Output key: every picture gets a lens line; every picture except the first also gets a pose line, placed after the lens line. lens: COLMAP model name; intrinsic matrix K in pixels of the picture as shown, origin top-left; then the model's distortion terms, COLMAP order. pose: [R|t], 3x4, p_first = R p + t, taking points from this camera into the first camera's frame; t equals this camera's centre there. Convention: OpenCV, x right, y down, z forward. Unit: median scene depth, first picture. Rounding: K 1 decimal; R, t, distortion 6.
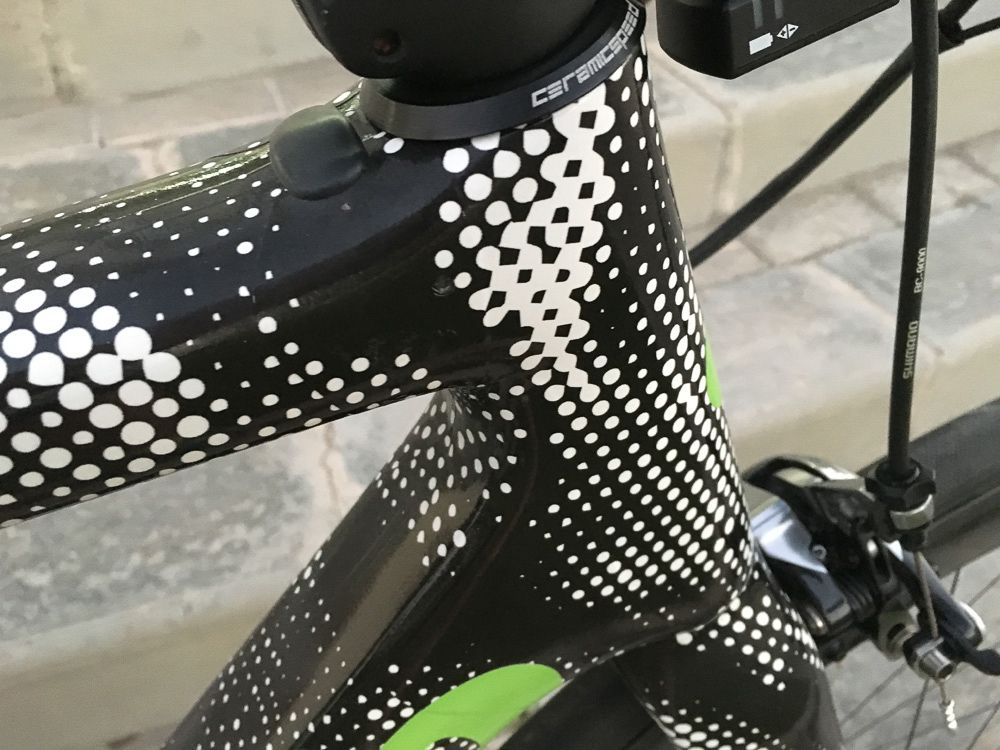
lens RADIAL K [[849.5, 0, 491.2], [0, 849.5, 371.5], [0, 0, 1]] dist [0.050724, -0.096994]
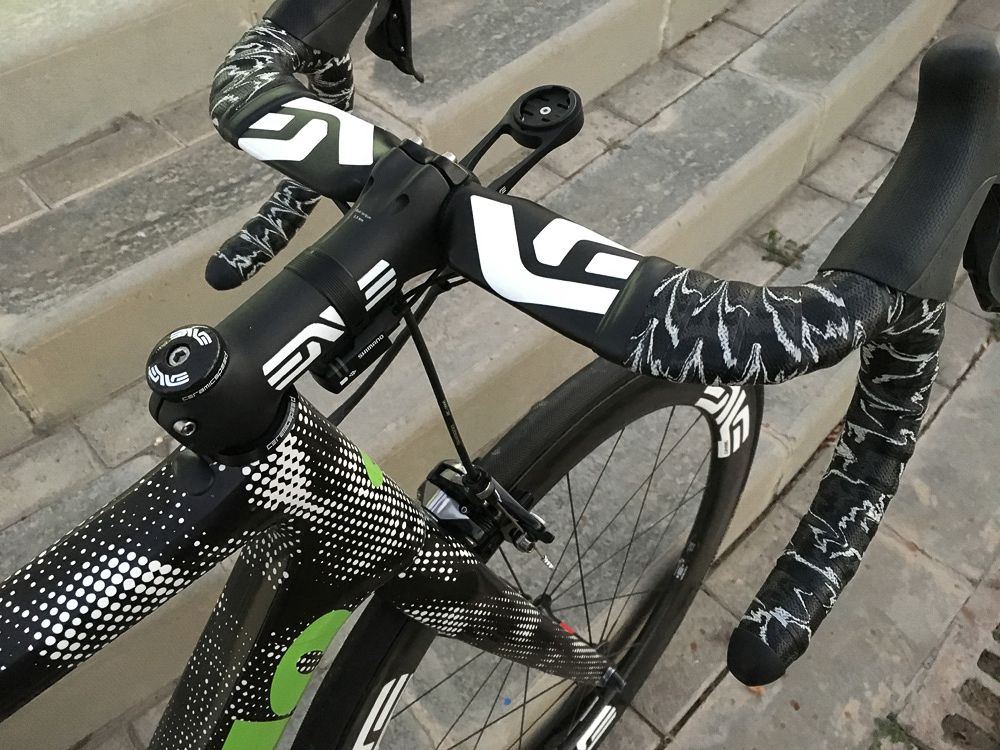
lens RADIAL K [[849.5, 0, 499.3], [0, 849.5, 370.6], [0, 0, 1]] dist [0.050724, -0.096994]
pose [[0.940996, -0.266341, 0.208782, 0.183415], [0.240731, 0.960413, 0.140196, -0.559175], [-0.237857, -0.081664, 0.967861, -1.445145]]
